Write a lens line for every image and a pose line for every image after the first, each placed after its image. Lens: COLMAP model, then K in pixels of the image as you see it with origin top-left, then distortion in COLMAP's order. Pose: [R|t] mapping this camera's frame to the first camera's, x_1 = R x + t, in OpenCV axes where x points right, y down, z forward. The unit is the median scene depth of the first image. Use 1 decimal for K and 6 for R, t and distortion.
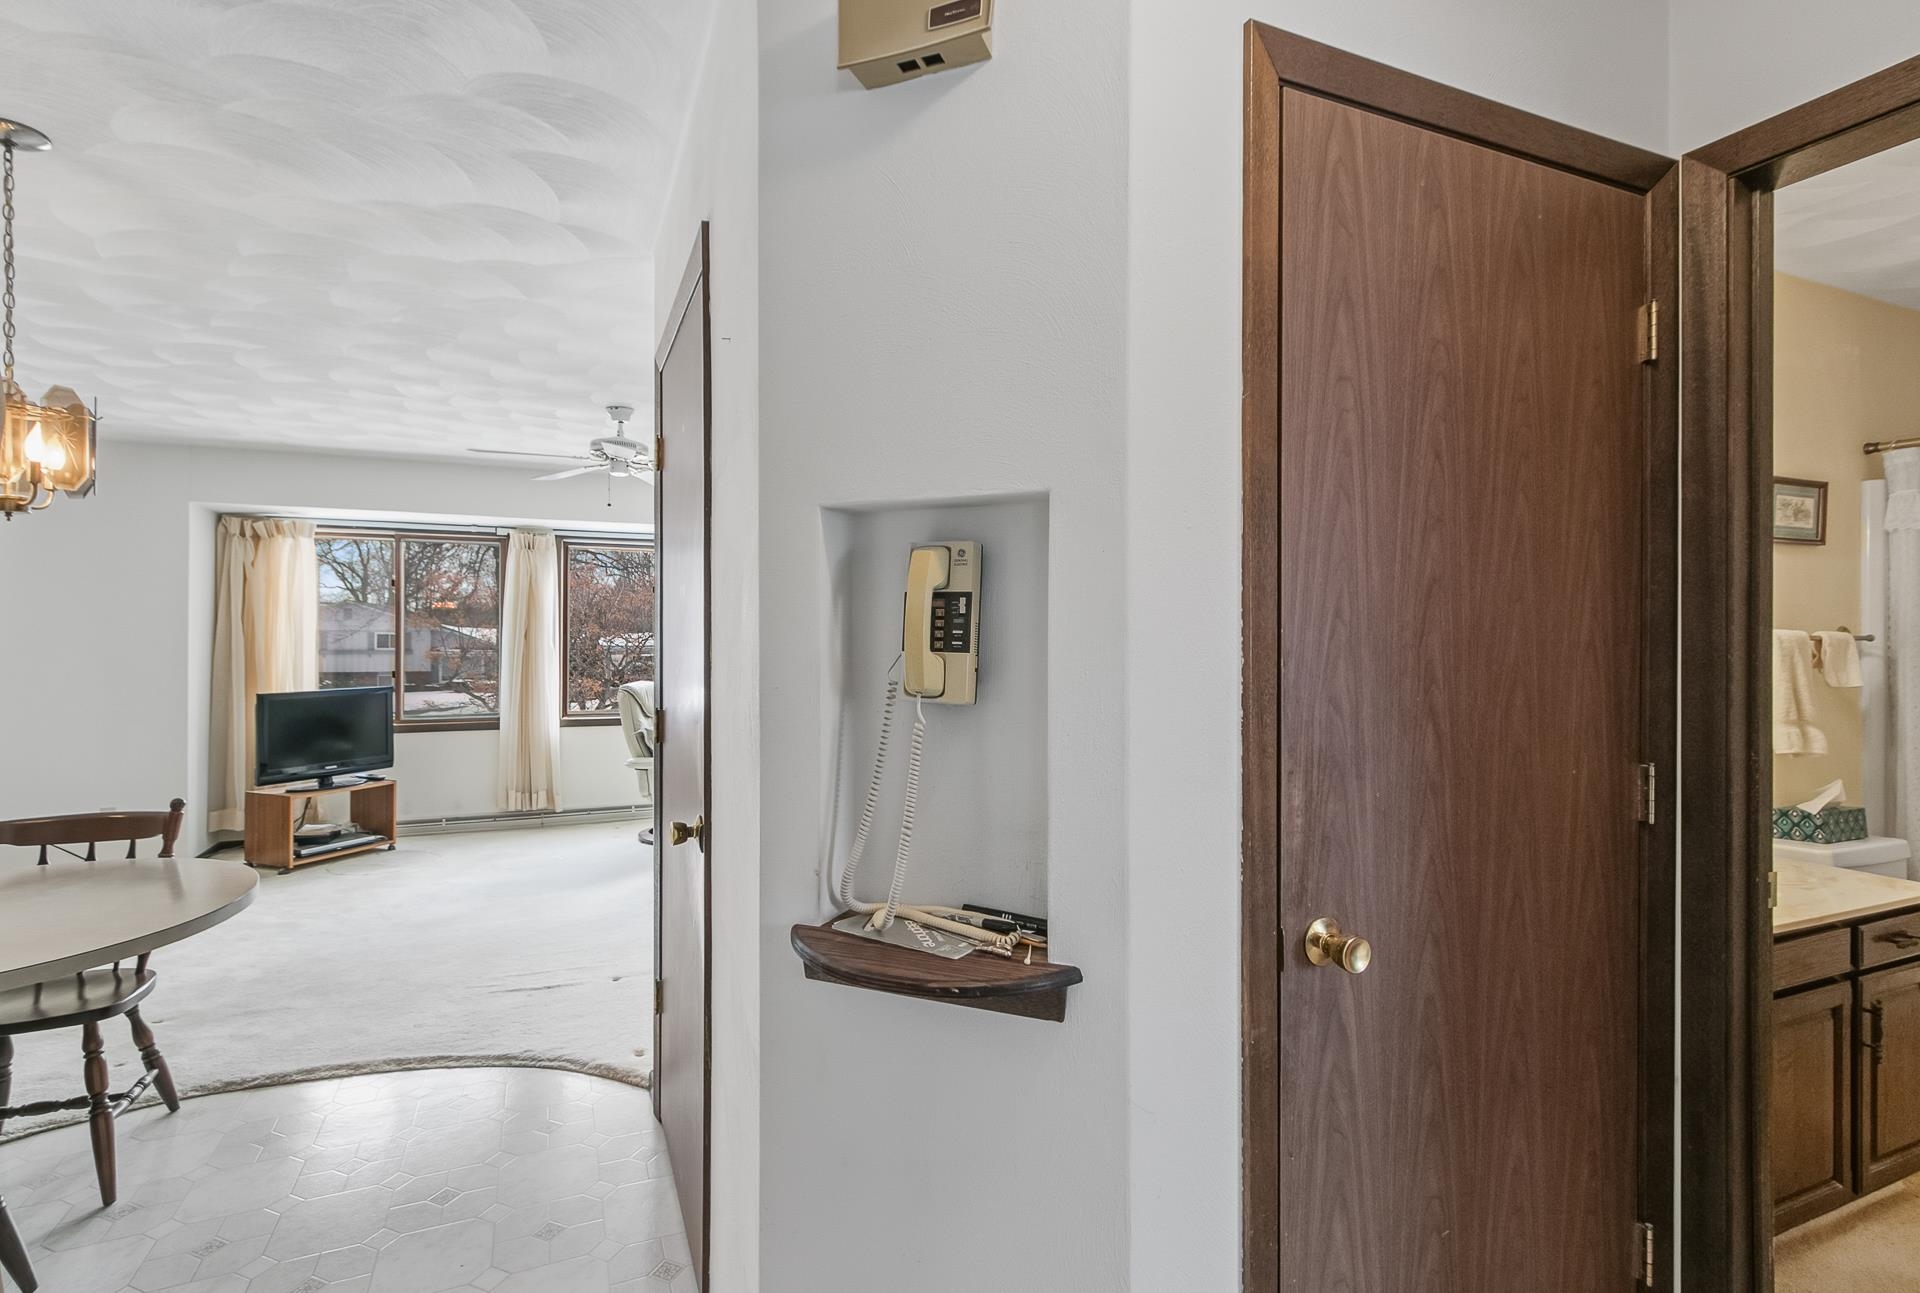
lens RADIAL K [[904.3, 0, 914.8], [0, 904.3, 636.1], [0, 0, 1]] dist [-0.001683, -0.000755]
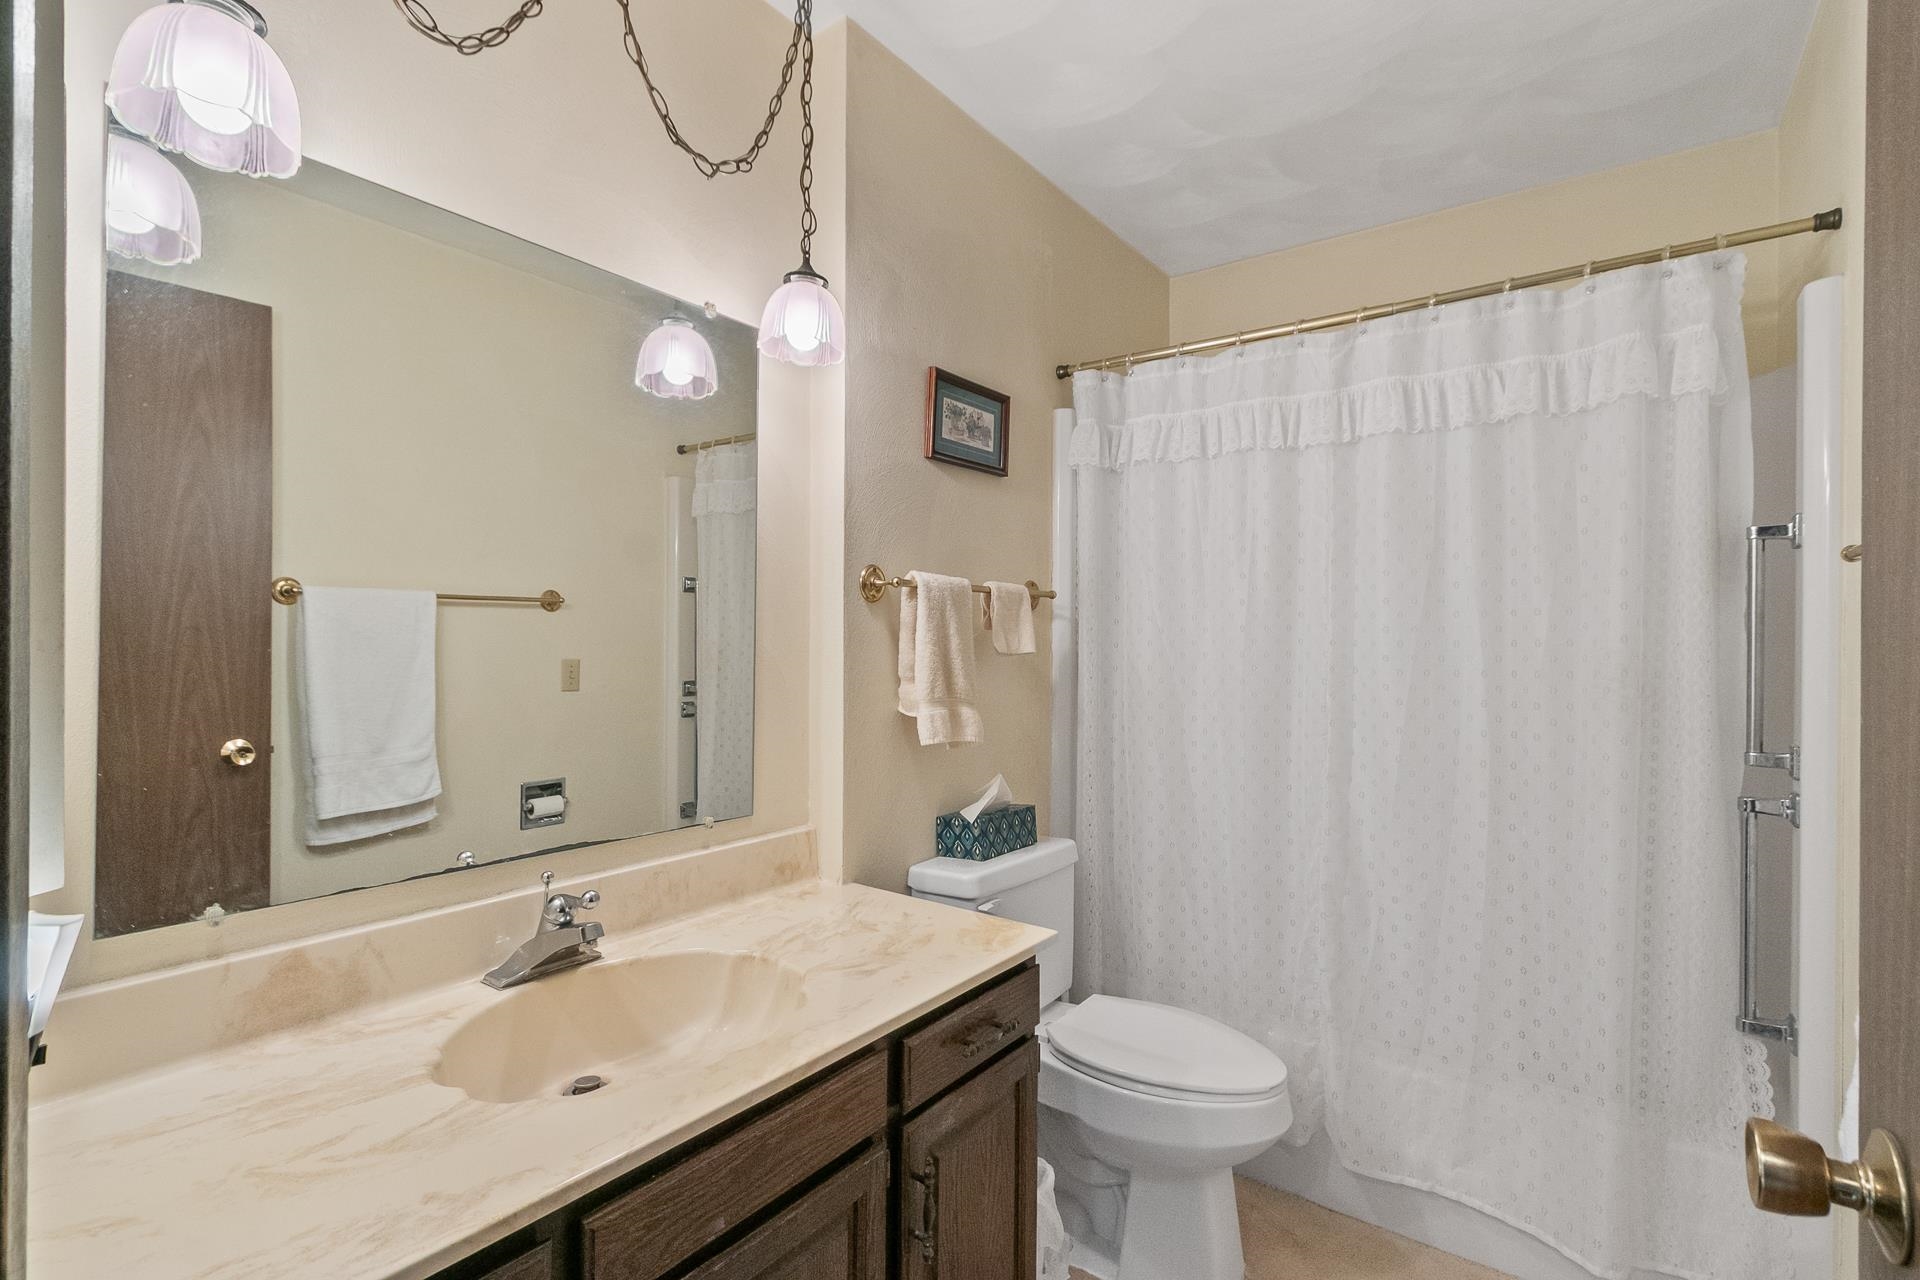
lens RADIAL K [[916.7, 0, 943.8], [0, 916.7, 646.7], [0, 0, 1]] dist [-0.000046, -0.000189]
pose [[0.853563, -0.004836, 0.520967, 0.572492], [-0.001432, 0.999931, 0.011629, 0.042155], [-0.520988, -0.010673, 0.853498, 0.358947]]
